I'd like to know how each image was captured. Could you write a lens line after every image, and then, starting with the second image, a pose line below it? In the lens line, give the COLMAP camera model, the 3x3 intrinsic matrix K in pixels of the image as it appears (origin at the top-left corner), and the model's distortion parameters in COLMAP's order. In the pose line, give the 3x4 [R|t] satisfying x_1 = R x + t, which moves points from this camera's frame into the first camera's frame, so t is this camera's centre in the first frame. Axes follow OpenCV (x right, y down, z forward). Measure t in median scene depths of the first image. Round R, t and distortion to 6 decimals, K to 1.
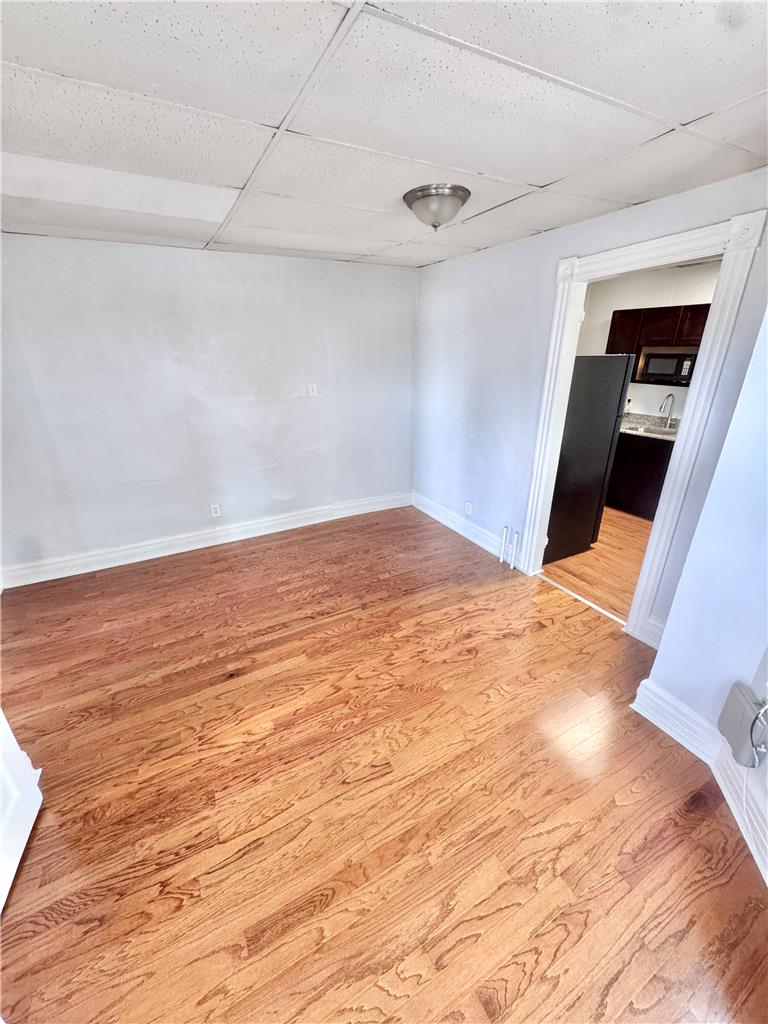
lens RADIAL K [[411.5, 0, 384.8], [0, 411.5, 511.2], [0, 0, 1]] dist [0.000188, -0.000209]
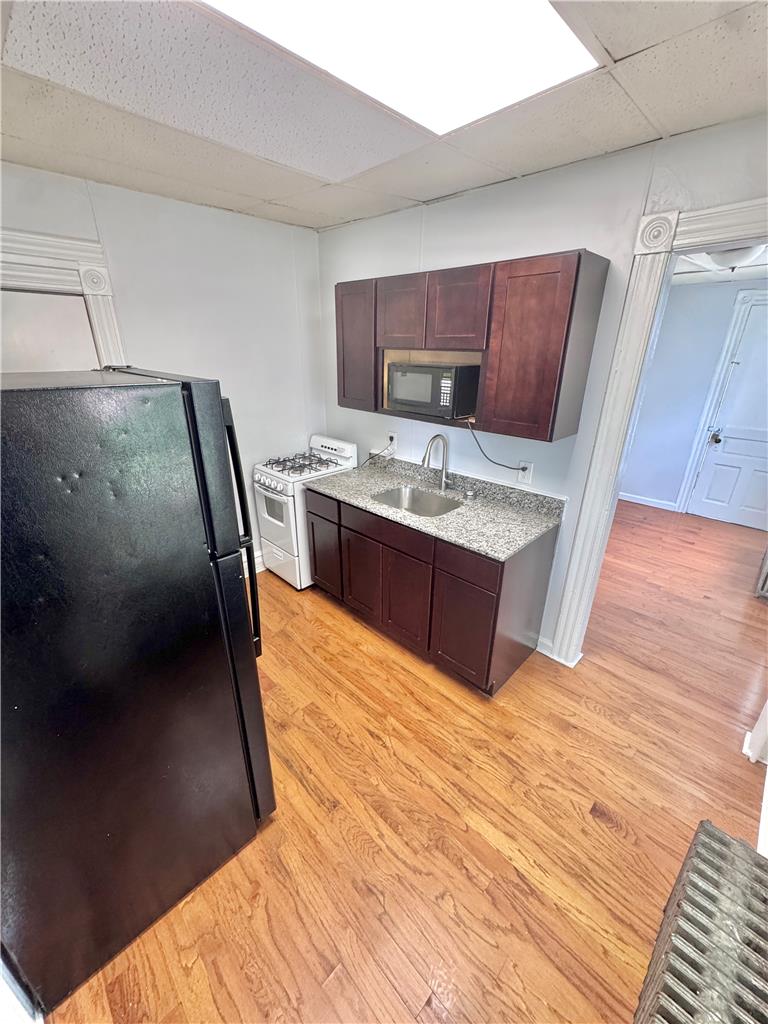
lens RADIAL K [[411.5, 0, 387.2], [0, 411.5, 513.0], [0, 0, 1]] dist [0.000188, -0.000209]
pose [[0.955668, -0.100247, 0.276857, 0.484700], [0.098298, 0.994937, 0.020947, -0.205539], [-0.277555, 0.007196, 0.960683, 0.500666]]
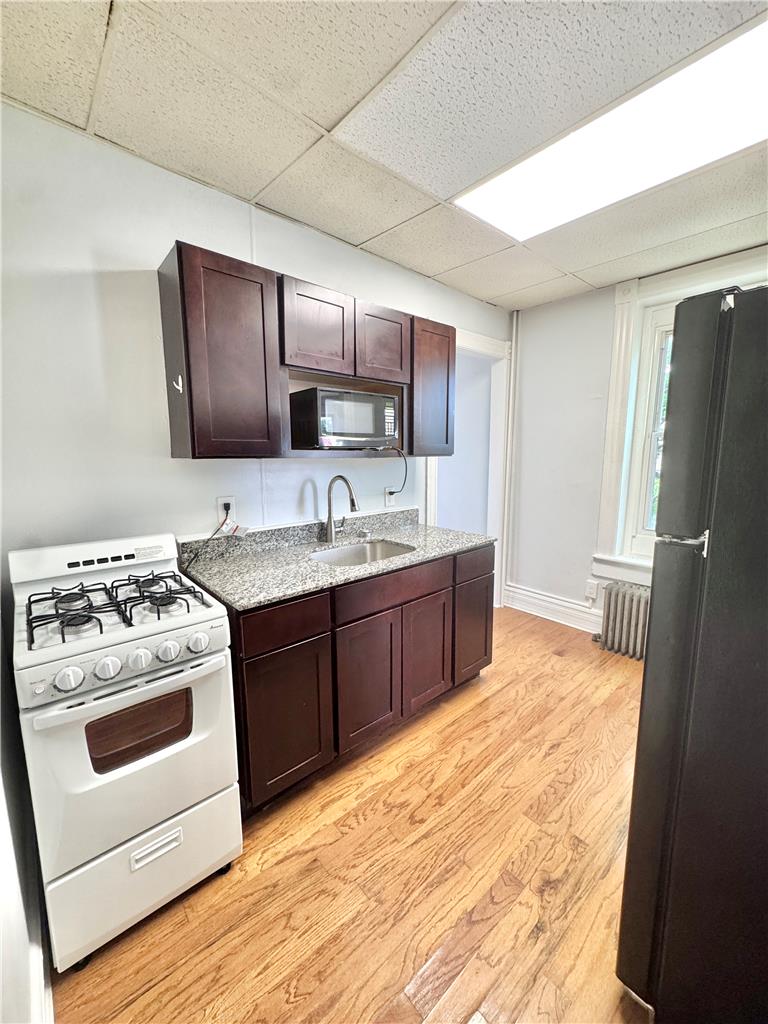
lens RADIAL K [[411.5, 0, 381.7], [0, 411.5, 513.6], [0, 0, 1]] dist [0.000188, -0.000209]
pose [[-0.232015, -0.143994, 0.961995, 0.215559], [0.364201, 0.904184, 0.223179, -0.351190], [-0.901957, 0.402140, -0.157342, 1.103683]]
